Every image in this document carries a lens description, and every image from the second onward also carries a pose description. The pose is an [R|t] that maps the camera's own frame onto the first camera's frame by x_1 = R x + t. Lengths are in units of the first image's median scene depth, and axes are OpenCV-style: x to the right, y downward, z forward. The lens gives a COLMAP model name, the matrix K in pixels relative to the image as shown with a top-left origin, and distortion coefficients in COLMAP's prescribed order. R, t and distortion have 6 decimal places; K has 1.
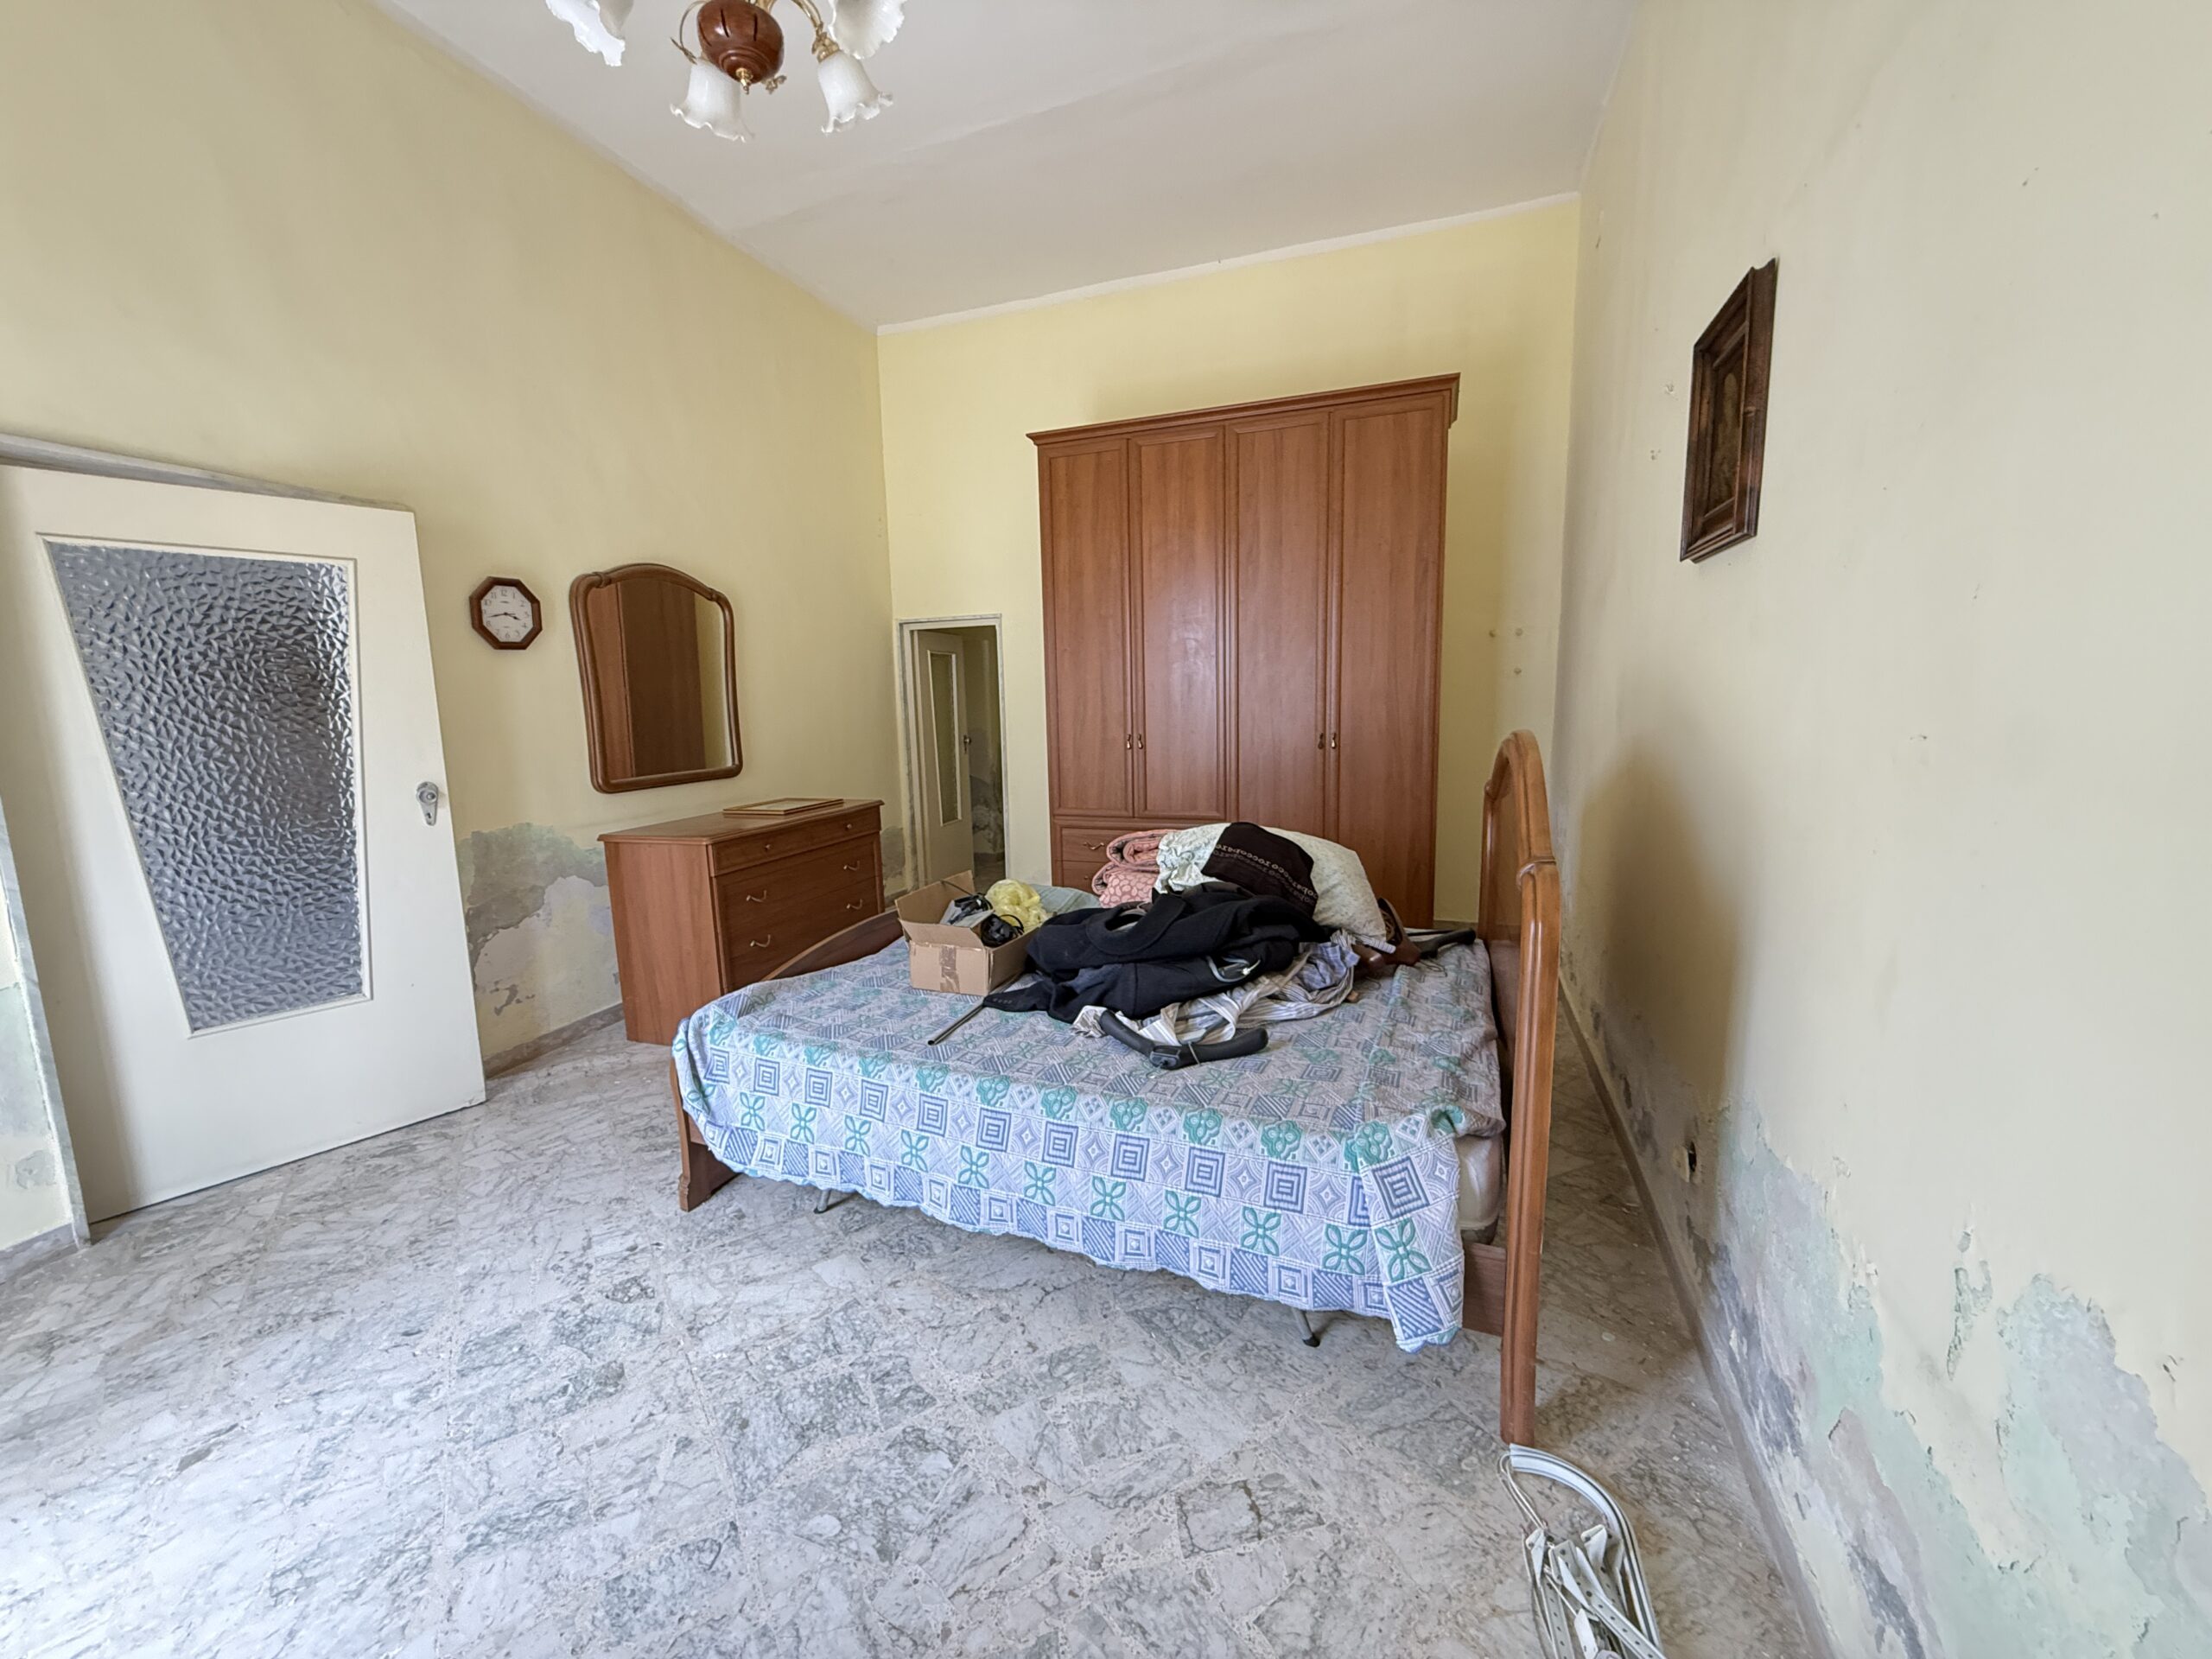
lens RADIAL K [[883.5, 0, 1103.7], [0, 883.5, 827.5], [0, 0, 1]] dist [-0.000115, 0.000574]
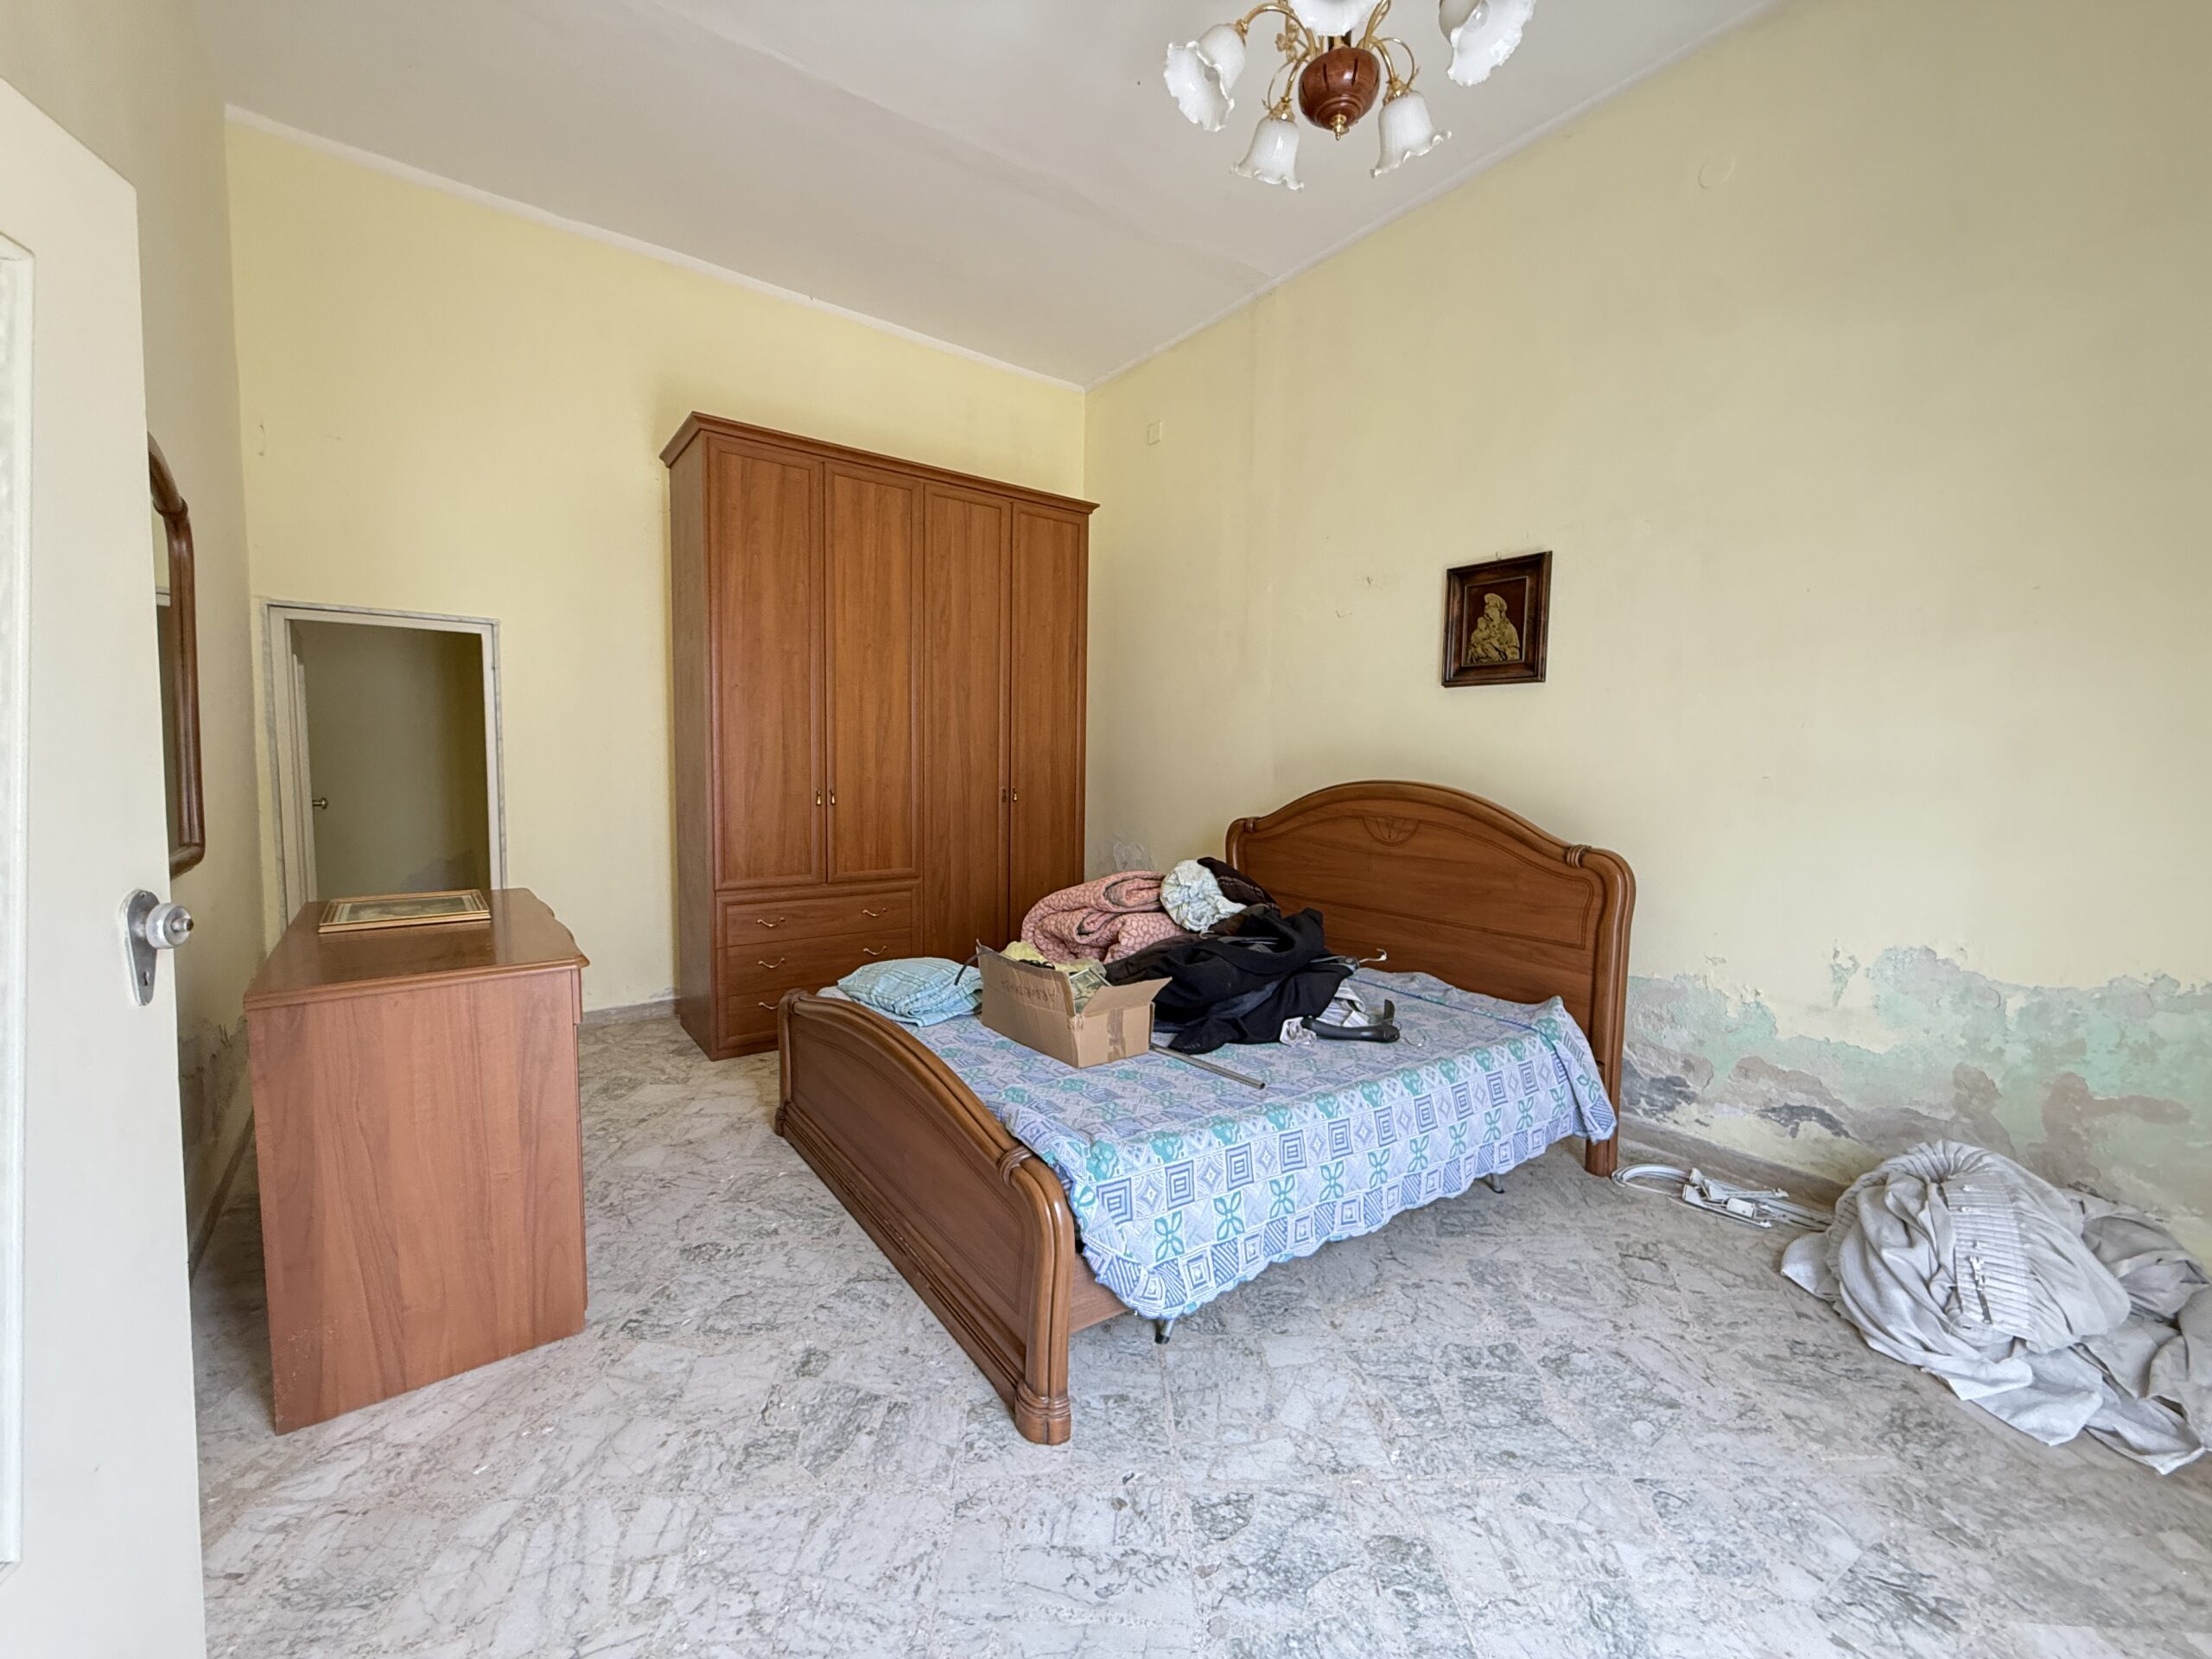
lens RADIAL K [[883.5, 0, 1098.9], [0, 883.5, 827.0], [0, 0, 1]] dist [-0.000115, 0.000574]
pose [[0.542125, -0.031268, 0.839716, -1.097452], [0.096565, 0.995005, -0.025292, -0.036318], [-0.834731, 0.094798, 0.542436, 0.579806]]
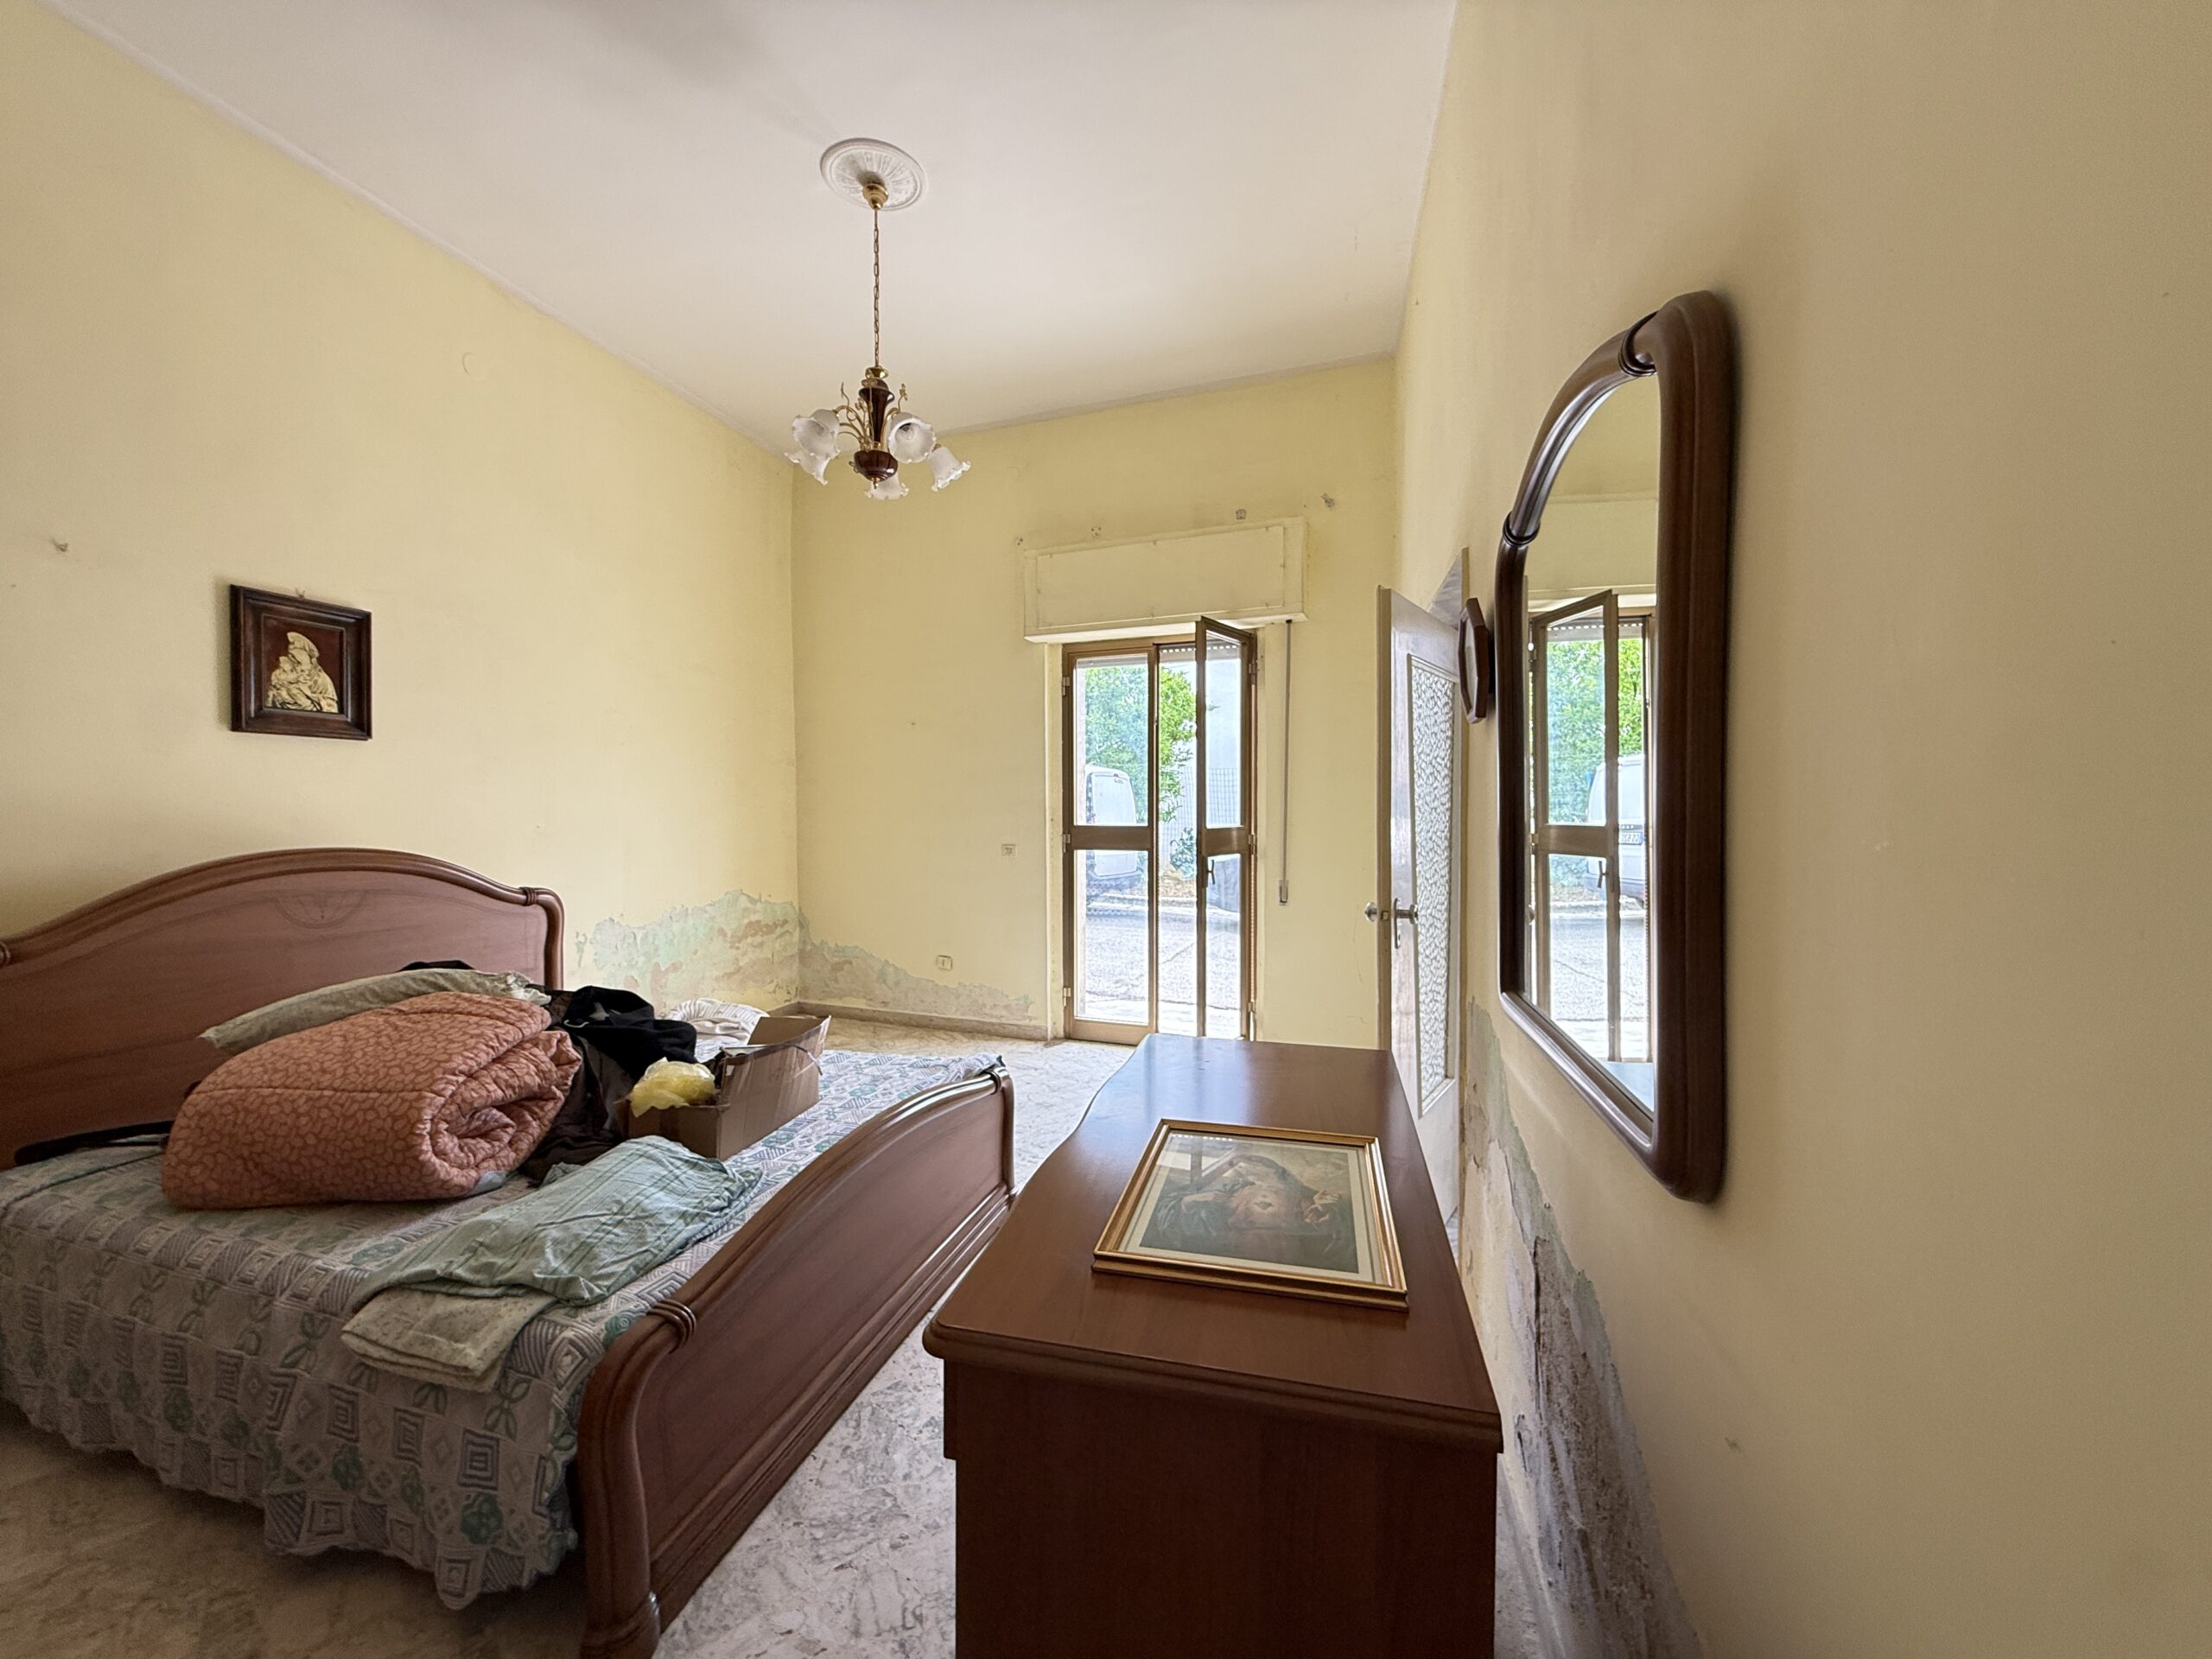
lens RADIAL K [[883.5, 0, 1107.6], [0, 883.5, 816.1], [0, 0, 1]] dist [-0.000115, 0.000574]
pose [[-0.993917, 0.023685, -0.107554, -0.516133], [0.005849, 0.986576, 0.163201, -0.350742], [0.109976, 0.161579, -0.980713, 2.328800]]
